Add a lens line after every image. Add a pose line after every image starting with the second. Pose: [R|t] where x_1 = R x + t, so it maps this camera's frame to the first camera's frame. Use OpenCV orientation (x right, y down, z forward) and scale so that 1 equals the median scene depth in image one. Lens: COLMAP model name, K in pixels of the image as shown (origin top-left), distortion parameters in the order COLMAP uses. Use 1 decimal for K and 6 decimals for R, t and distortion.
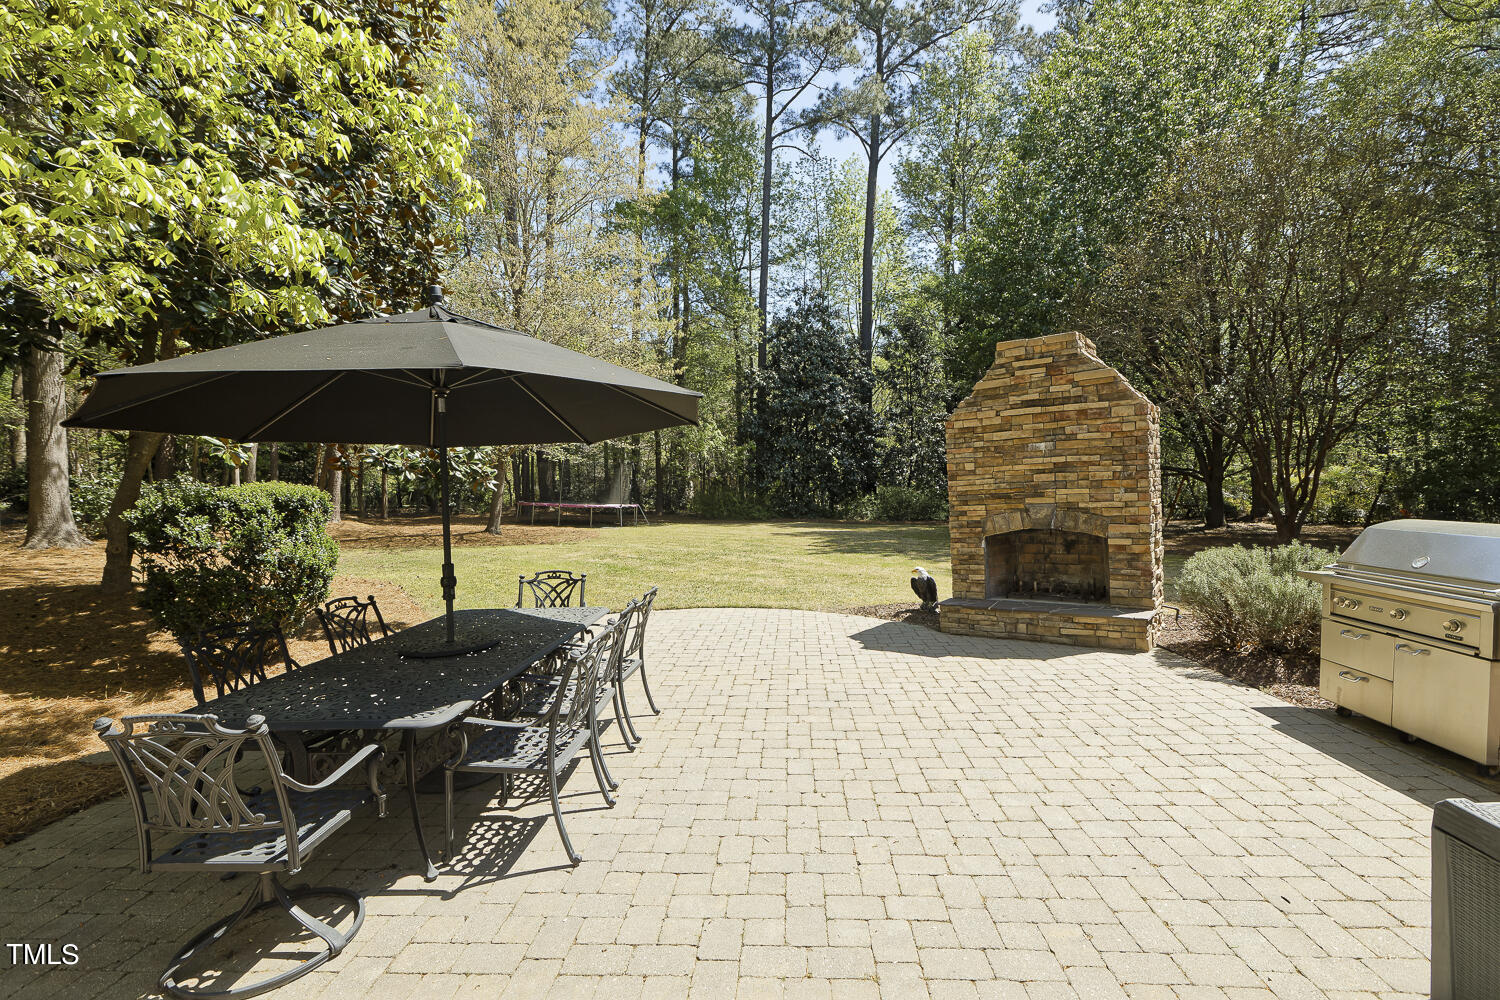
lens RADIAL K [[678.3, 0, 752.9], [0, 678.3, 529.4], [0, 0, 1]] dist [-0.015515, 0.000011]
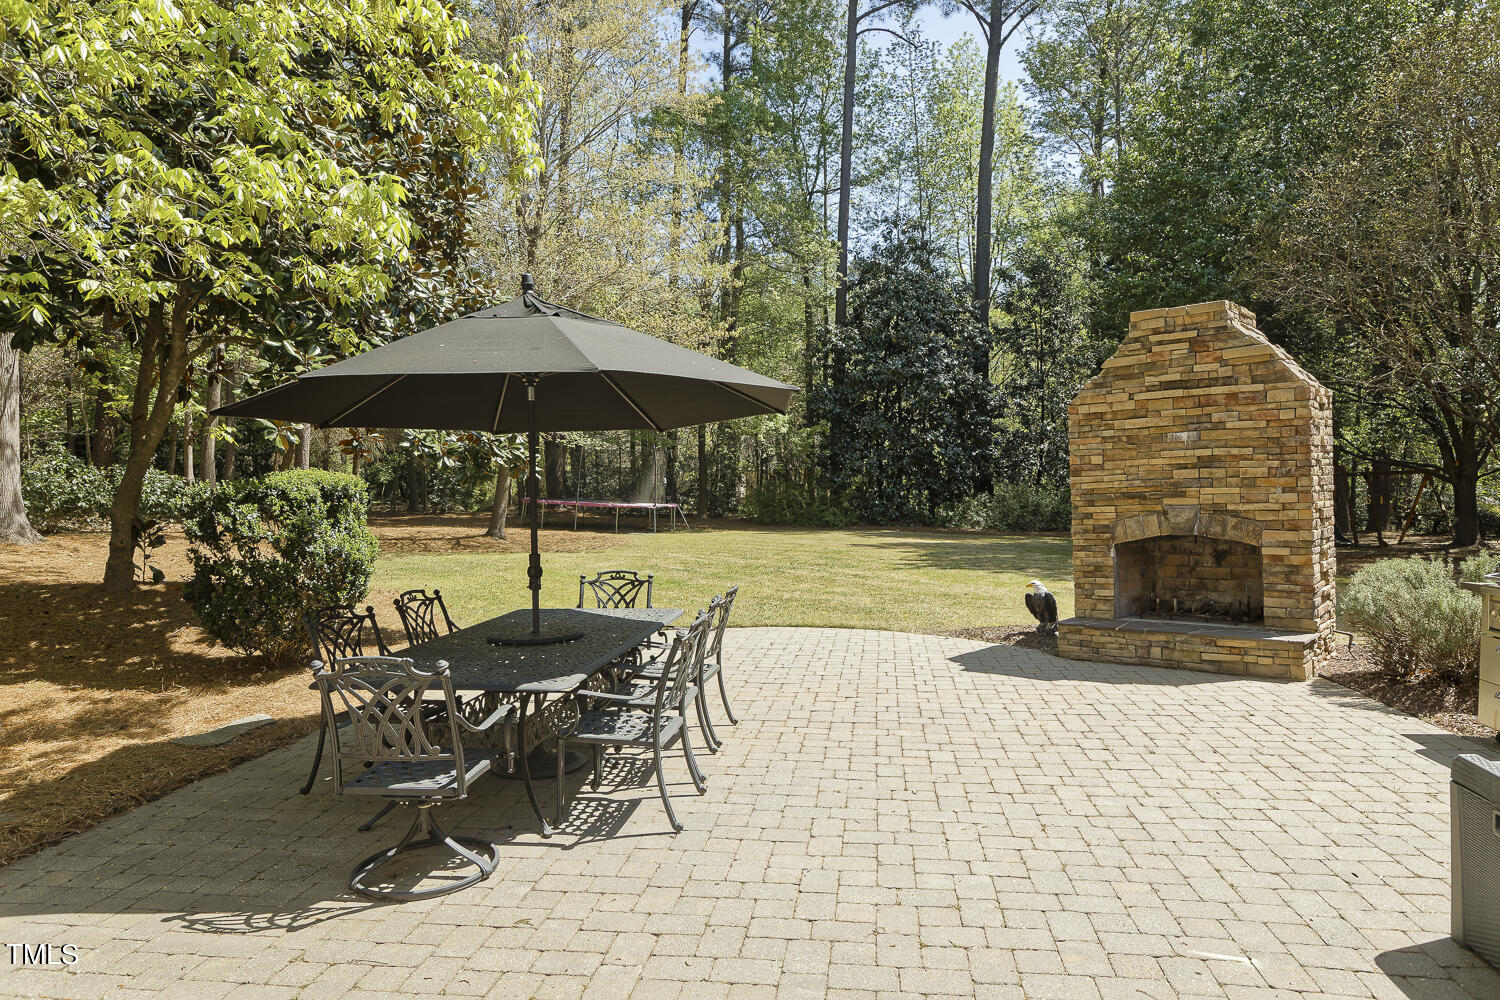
lens RADIAL K [[1009.8, 0, 750.0], [0, 1009.8, 500.0], [0, 0, 1]] dist [-0.011765, -0.000438]
pose [[0.997714, 0.012547, -0.066399, -0.022857], [-0.015635, 0.998811, -0.046186, 0.021225], [0.065740, 0.047118, 0.996724, -0.271787]]
